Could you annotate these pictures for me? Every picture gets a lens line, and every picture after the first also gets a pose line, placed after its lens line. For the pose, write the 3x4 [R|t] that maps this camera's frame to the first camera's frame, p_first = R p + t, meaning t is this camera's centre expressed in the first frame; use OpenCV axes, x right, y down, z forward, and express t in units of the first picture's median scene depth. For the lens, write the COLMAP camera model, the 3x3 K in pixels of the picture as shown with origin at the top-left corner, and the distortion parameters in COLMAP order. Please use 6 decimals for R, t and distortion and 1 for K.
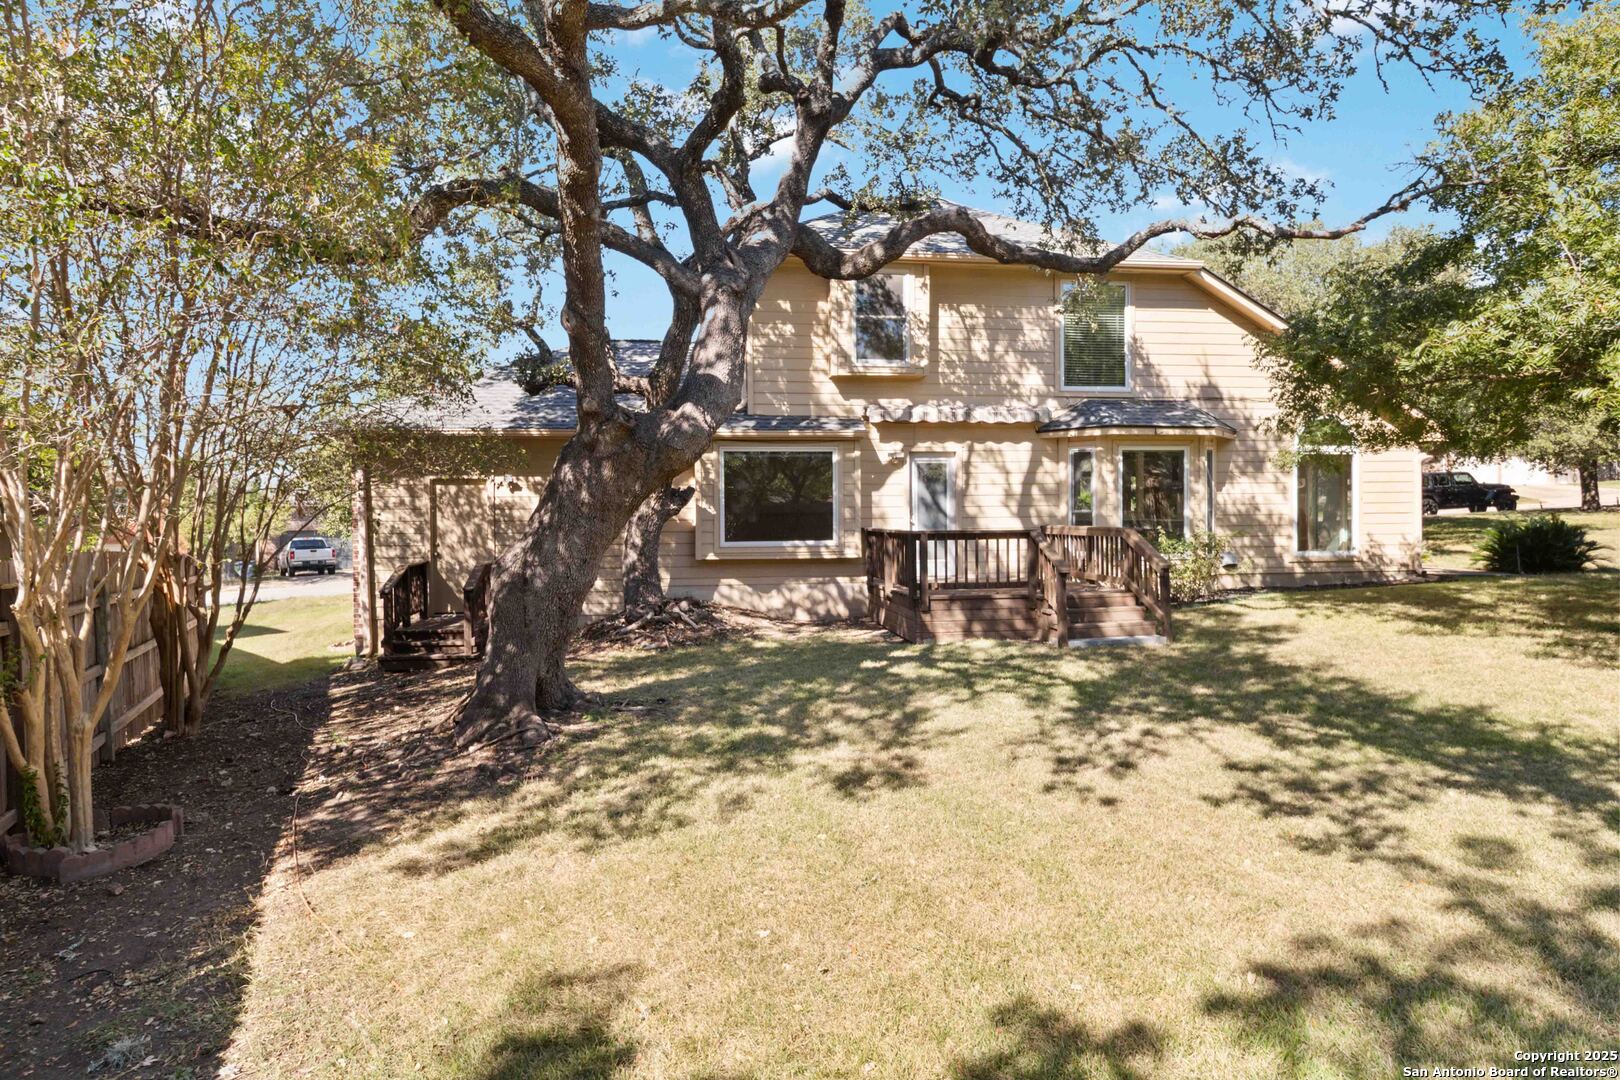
lens RADIAL K [[953.4, 0, 806.7], [0, 953.4, 523.2], [0, 0, 1]] dist [-0.003861, 0.000531]
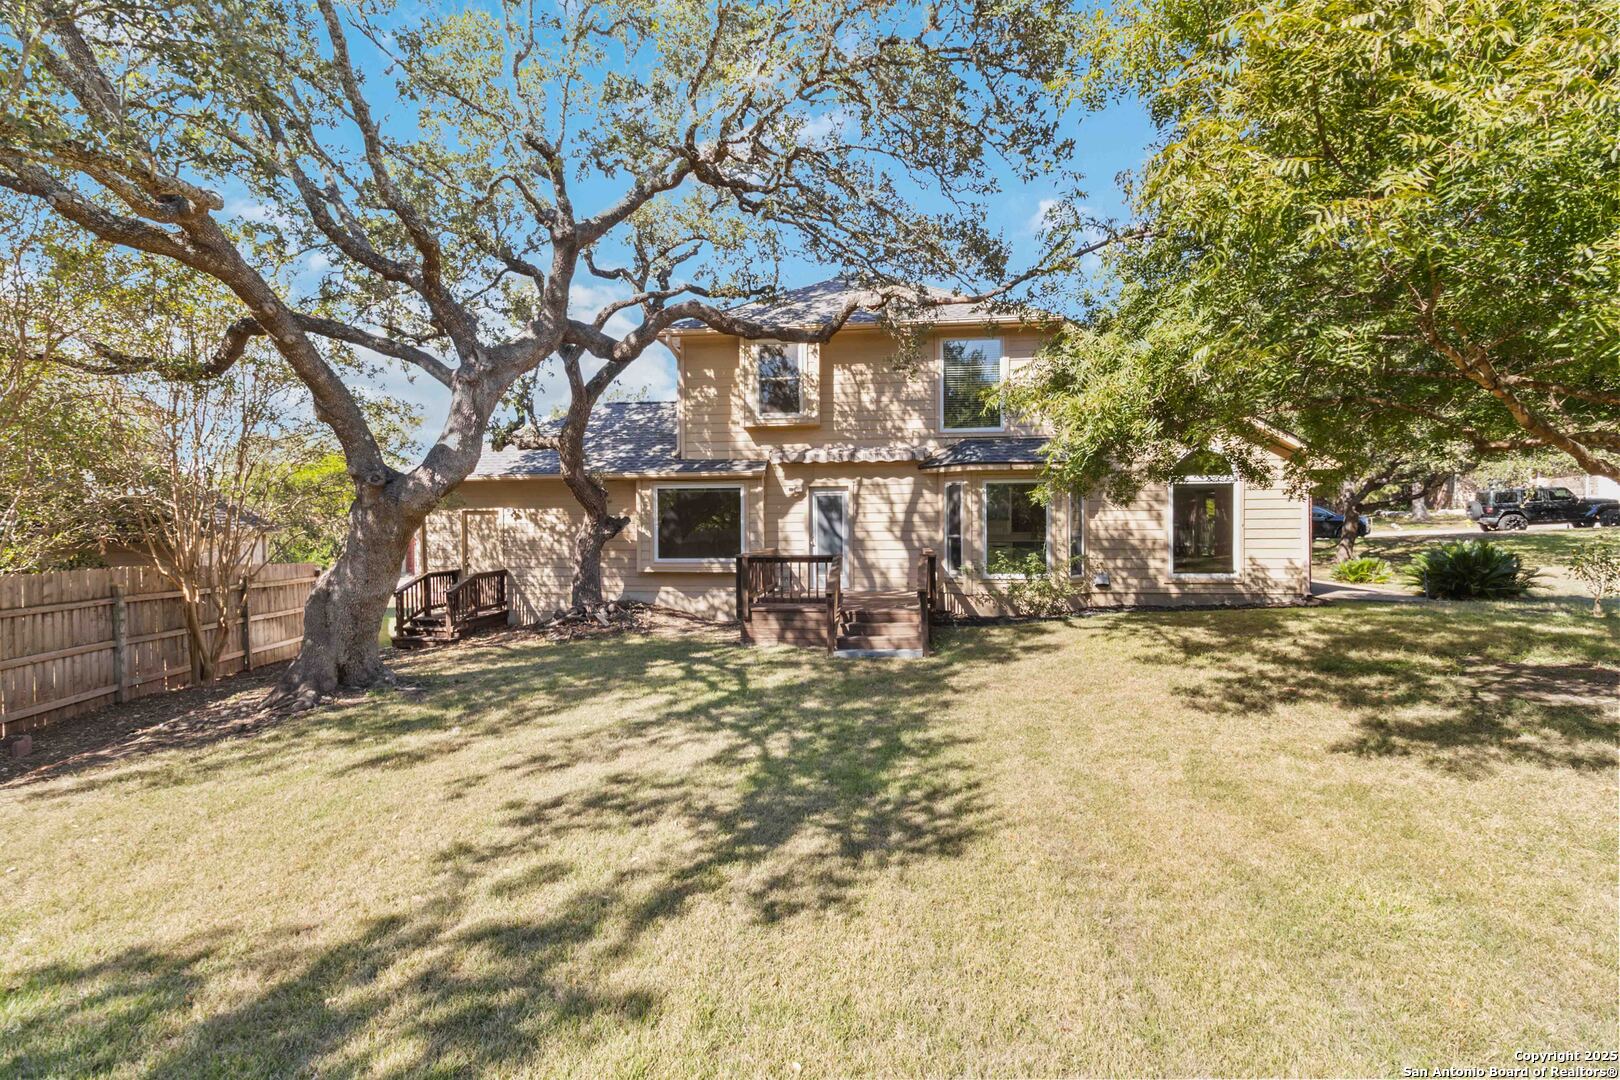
lens RADIAL K [[756.7, 0, 810.5], [0, 756.7, 527.3], [0, 0, 1]] dist [-0.002401, 0.000024]
pose [[0.962526, 0.004146, -0.271156, 0.383038], [-0.004212, 0.999991, 0.000339, -0.023426], [0.271155, 0.000816, 0.962535, 0.063953]]
